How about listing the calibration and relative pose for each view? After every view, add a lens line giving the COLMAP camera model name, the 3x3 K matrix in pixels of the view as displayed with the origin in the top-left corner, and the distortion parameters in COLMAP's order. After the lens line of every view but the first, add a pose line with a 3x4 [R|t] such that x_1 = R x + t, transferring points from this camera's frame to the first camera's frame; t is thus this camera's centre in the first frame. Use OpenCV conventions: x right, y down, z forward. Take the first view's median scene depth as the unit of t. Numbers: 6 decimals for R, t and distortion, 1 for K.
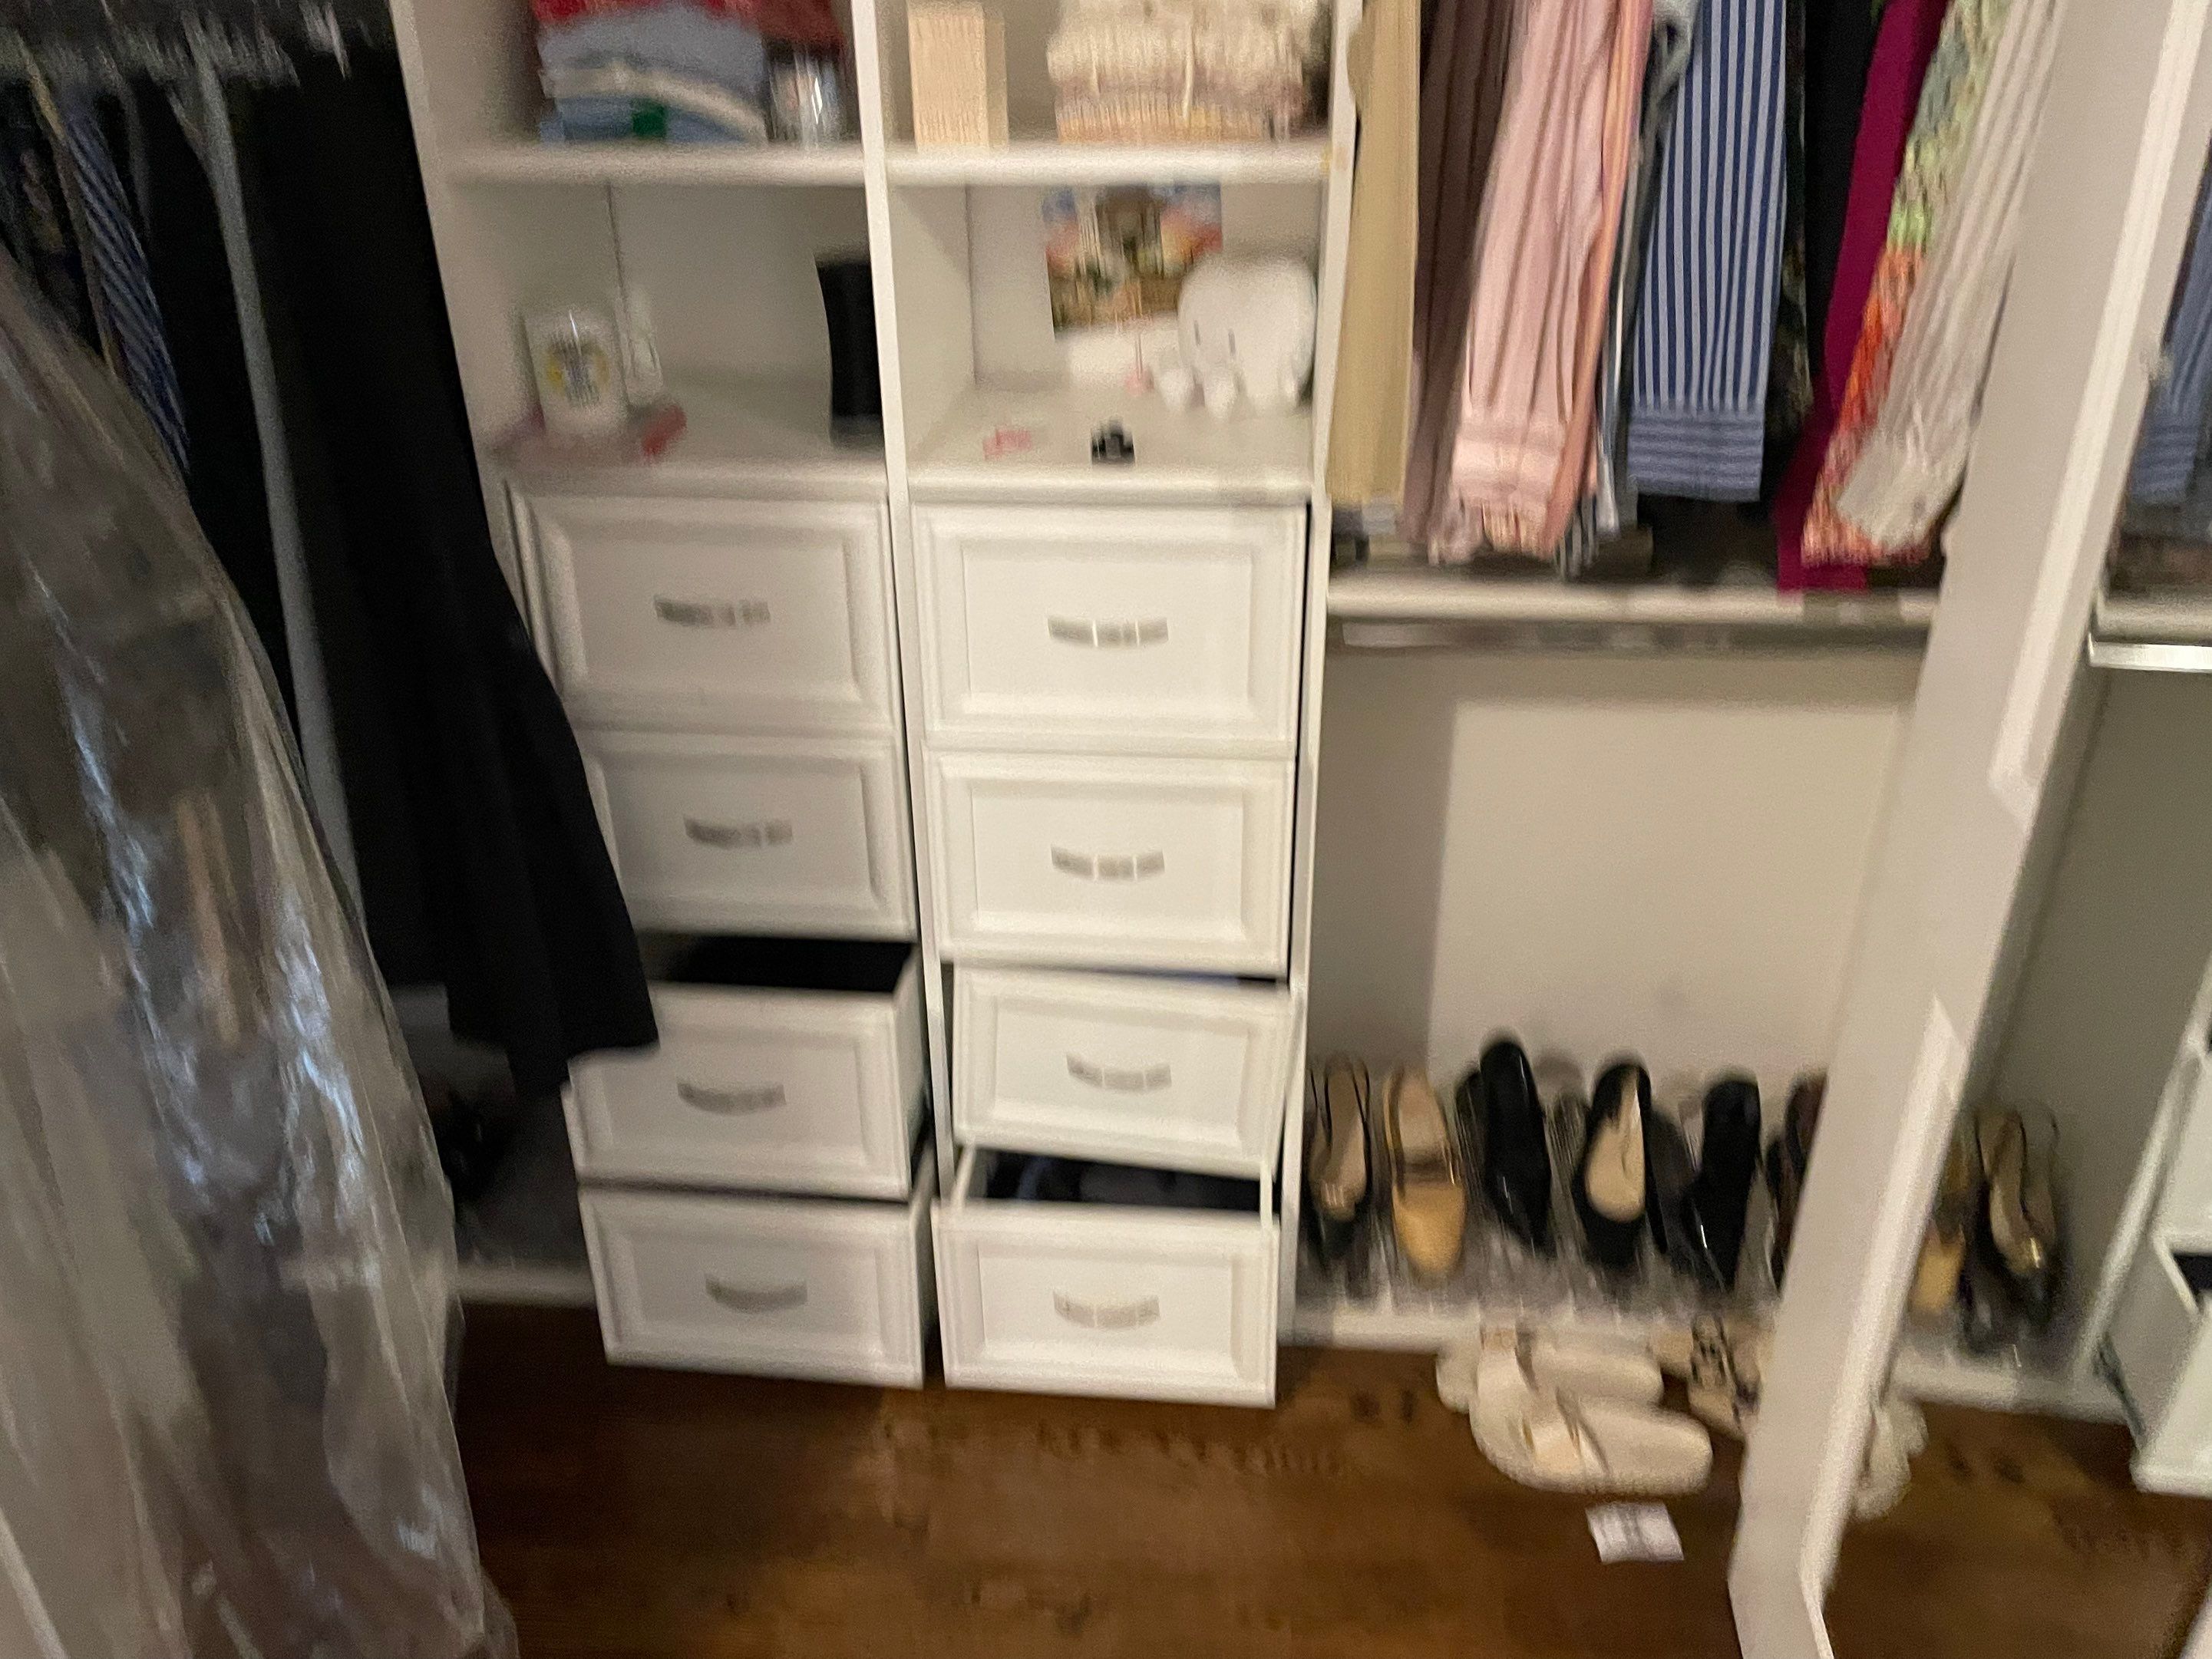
lens RADIAL K [[1671.1, 0, 1096.6], [0, 1671.1, 830.2], [0, 0, 1]] dist [0.086610, -0.120783]
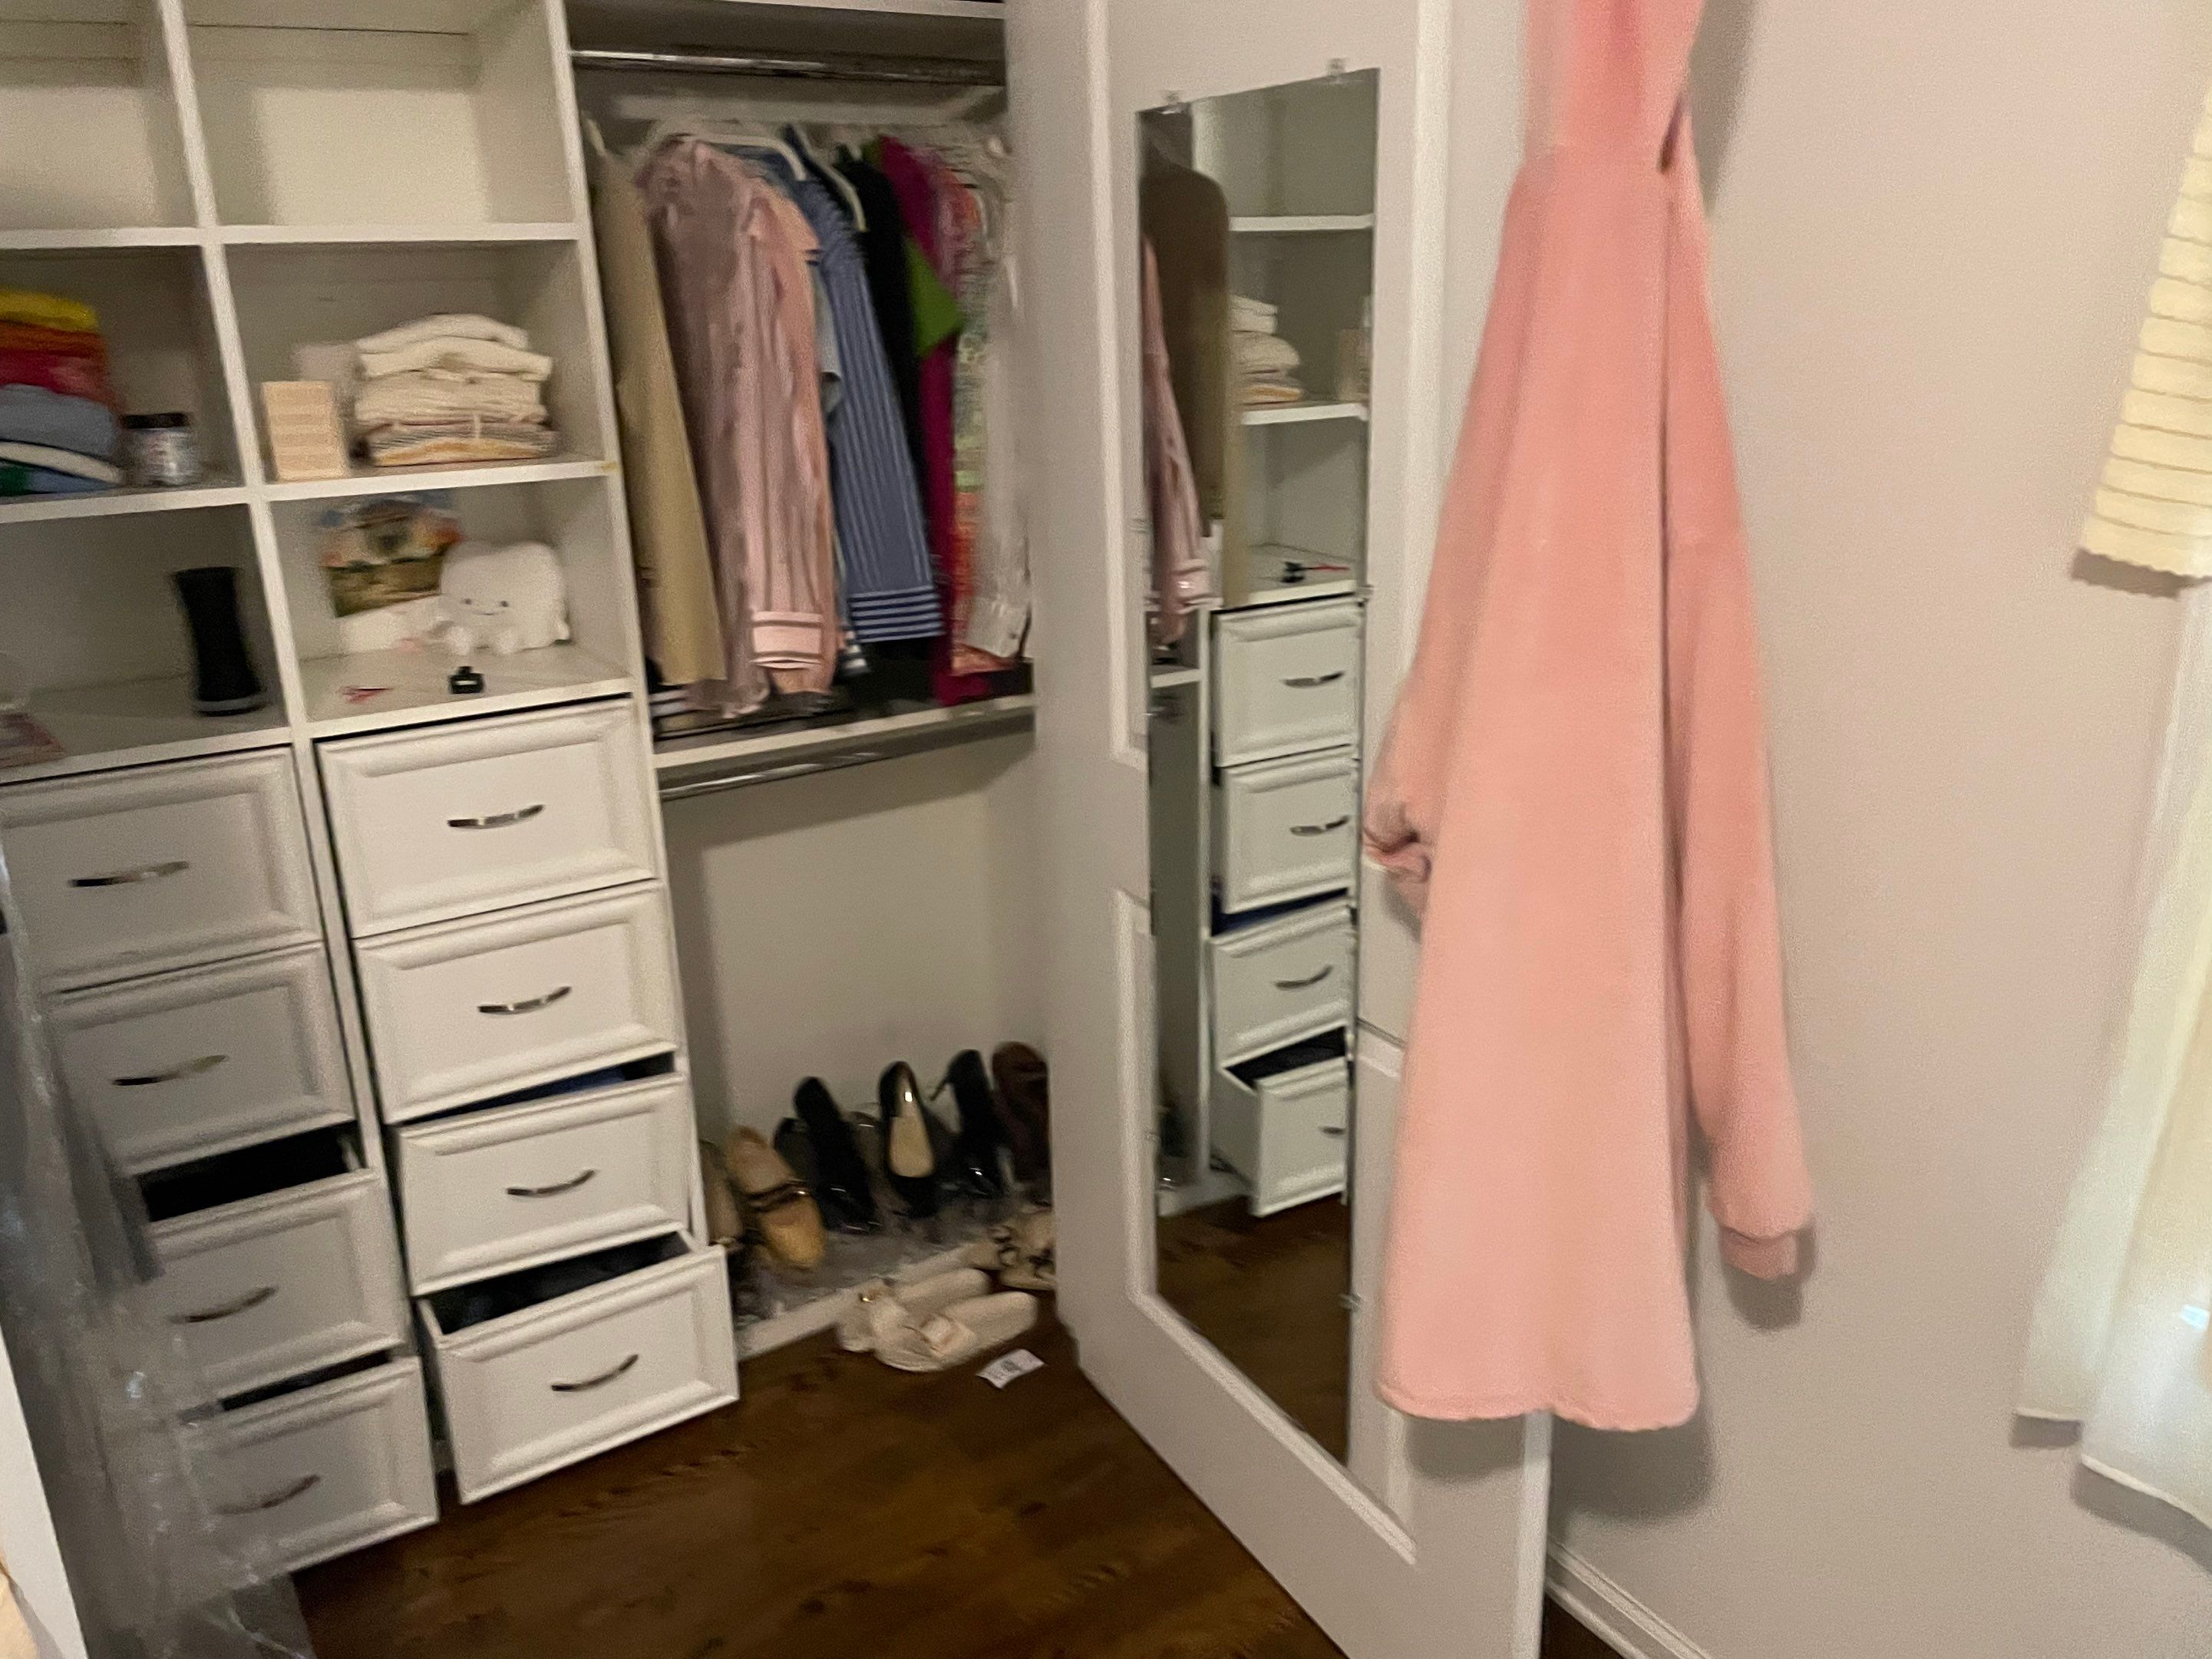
lens RADIAL K [[1659.6, 0, 1100.9], [0, 1659.6, 797.2], [0, 0, 1]] dist [0.081389, -0.116768]
pose [[0.788056, -0.188516, 0.586029, -0.361425], [0.292352, 0.952366, -0.086776, 0.108845], [-0.541755, 0.239710, 0.805630, -0.284077]]
